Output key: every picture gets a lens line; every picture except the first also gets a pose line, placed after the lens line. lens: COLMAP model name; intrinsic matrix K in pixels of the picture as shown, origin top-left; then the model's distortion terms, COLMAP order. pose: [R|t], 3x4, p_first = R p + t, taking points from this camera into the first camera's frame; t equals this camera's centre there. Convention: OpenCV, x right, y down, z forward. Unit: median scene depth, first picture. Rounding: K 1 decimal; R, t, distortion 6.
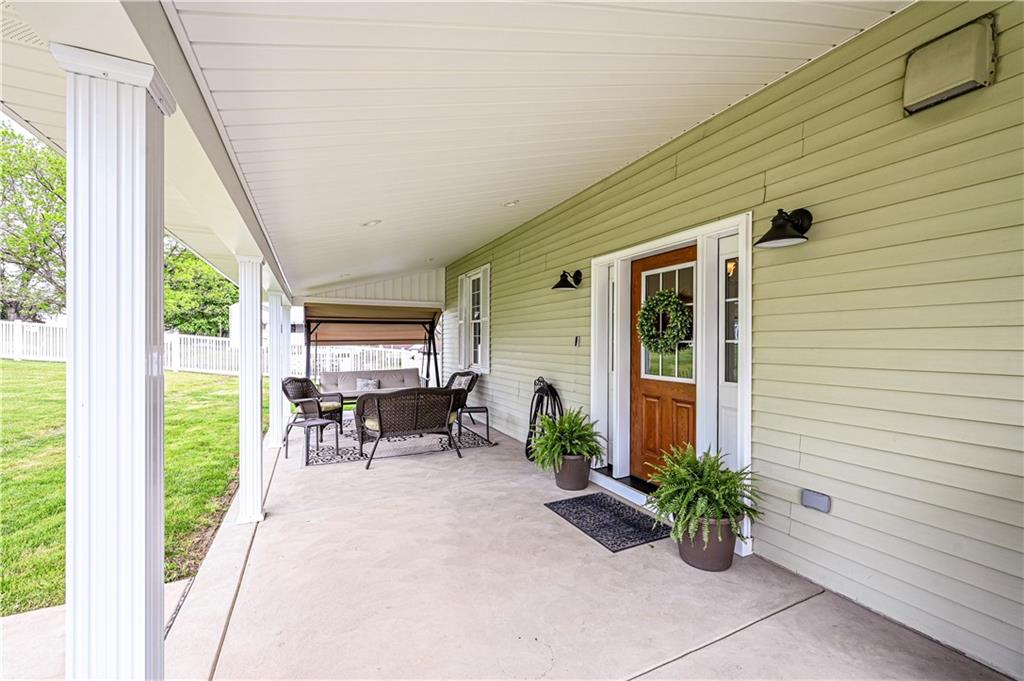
lens RADIAL K [[433.1, 0, 512.6], [0, 433.1, 338.8], [0, 0, 1]] dist [0.002093, 0.000029]
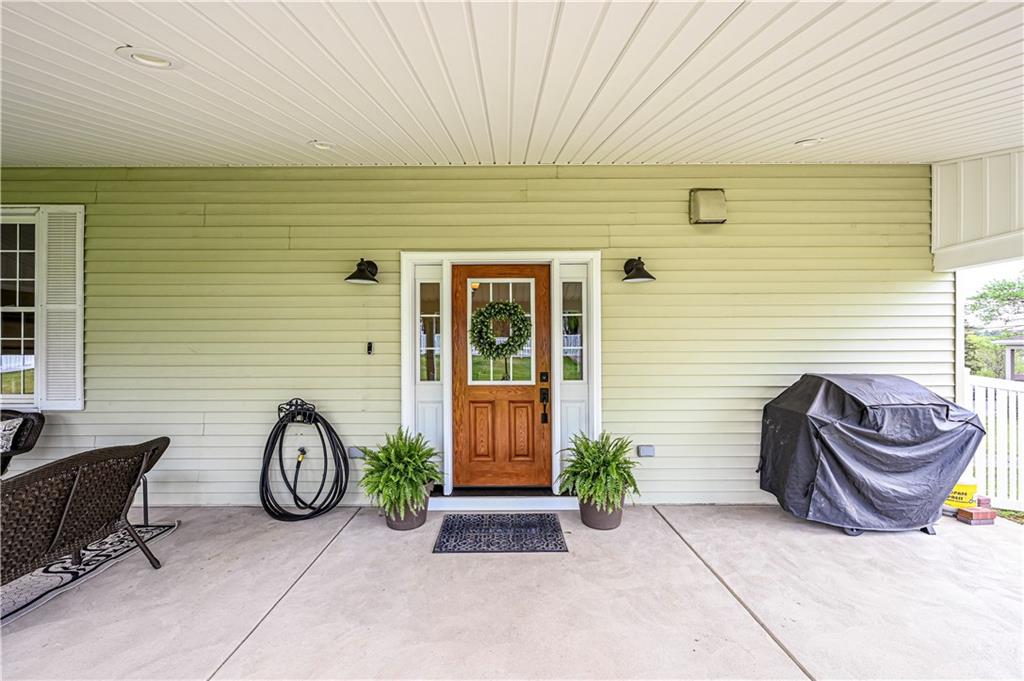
lens RADIAL K [[414.4, 0, 508.9], [0, 414.4, 347.3], [0, 0, 1]] dist [-0.000672, 0.000388]
pose [[0.413638, 0.004254, 0.910431, -0.534402], [-0.002589, 0.999991, -0.003496, 0.007382], [-0.910438, -0.000912, 0.413645, 0.528816]]
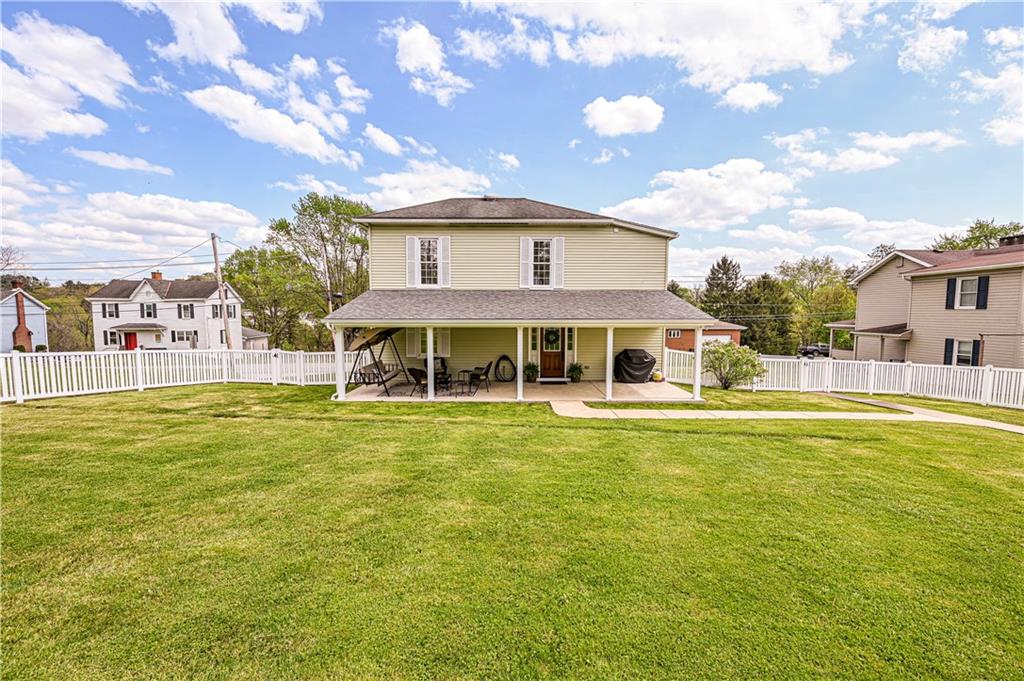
lens RADIAL K [[414.4, 0, 516.9], [0, 414.4, 343.1], [0, 0, 1]] dist [-0.000672, 0.000388]
pose [[0.411562, -0.069885, 0.908699, -3.351881], [-0.003895, 0.996912, 0.078434, -0.290993], [-0.911374, -0.035820, 0.410018, -0.353448]]
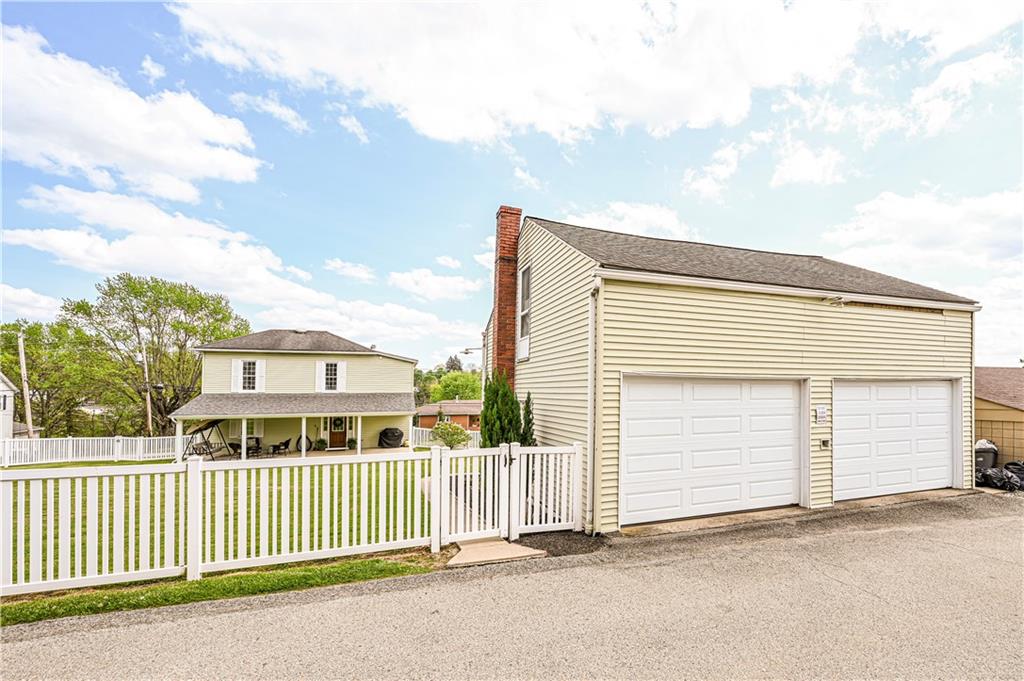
lens RADIAL K [[433.1, 0, 547.0], [0, 433.1, 383.0], [0, 0, 1]] dist [0.002093, 0.000029]
pose [[0.075597, 0.020833, 0.996921, -5.972067], [0.001312, 0.999779, -0.020993, -0.494134], [-0.997138, 0.002894, 0.075553, -2.699979]]
